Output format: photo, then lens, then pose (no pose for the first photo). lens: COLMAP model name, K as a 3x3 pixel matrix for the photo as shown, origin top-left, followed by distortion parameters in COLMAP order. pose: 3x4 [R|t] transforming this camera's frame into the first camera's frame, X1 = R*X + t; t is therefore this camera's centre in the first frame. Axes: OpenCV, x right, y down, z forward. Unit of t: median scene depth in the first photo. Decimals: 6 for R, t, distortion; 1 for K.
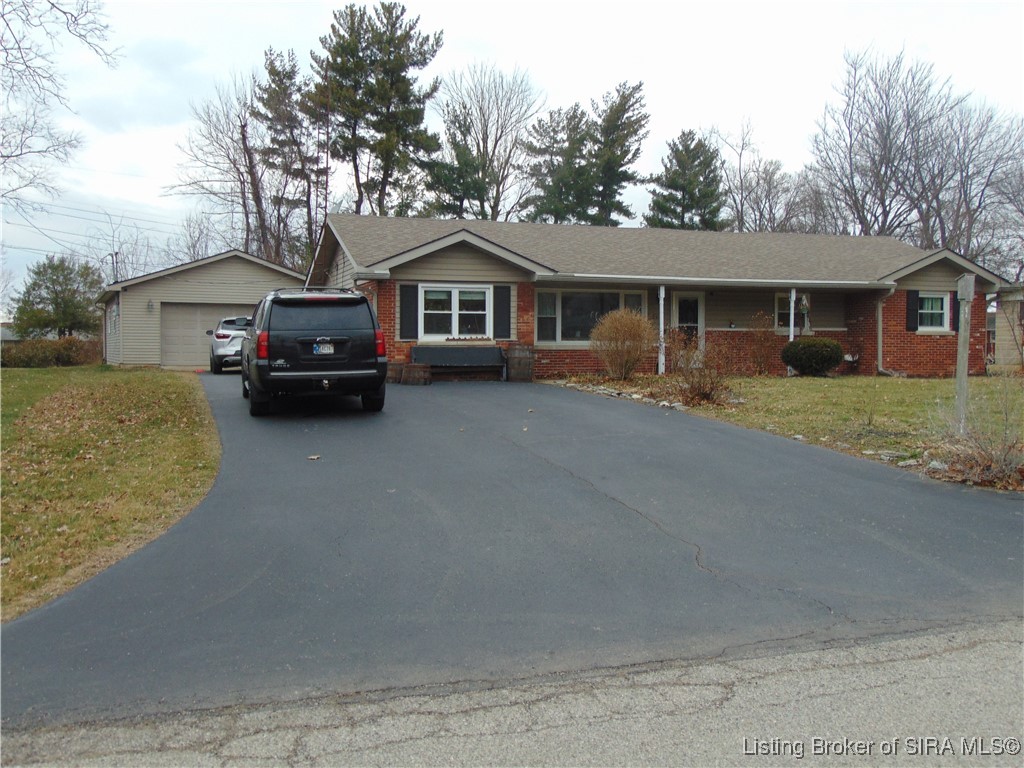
lens RADIAL K [[889.2, 0, 514.4], [0, 889.2, 383.4], [0, 0, 1]] dist [-0.090900, 0.035739]
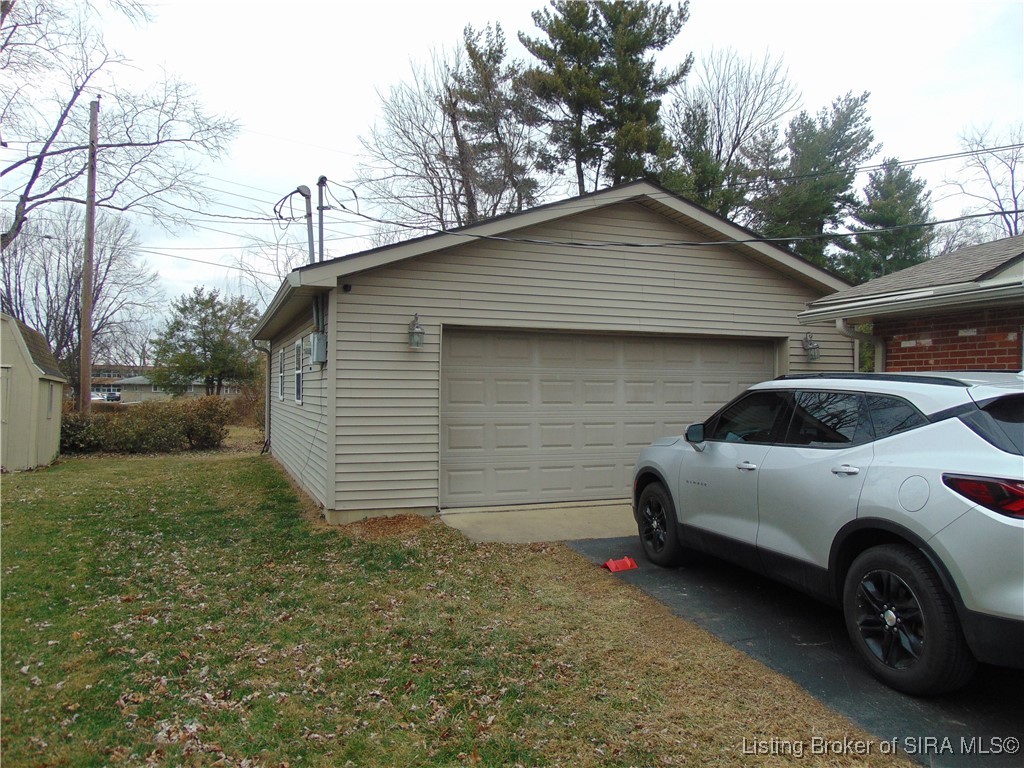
lens RADIAL K [[767.8, 0, 511.2], [0, 767.8, 381.3], [0, 0, 1]] dist [-0.053804, 0.002707]
pose [[0.993246, 0.003347, -0.115979, -0.161428], [-0.009342, 0.998645, -0.051191, -0.026366], [0.115650, 0.051929, 0.991932, 0.333307]]
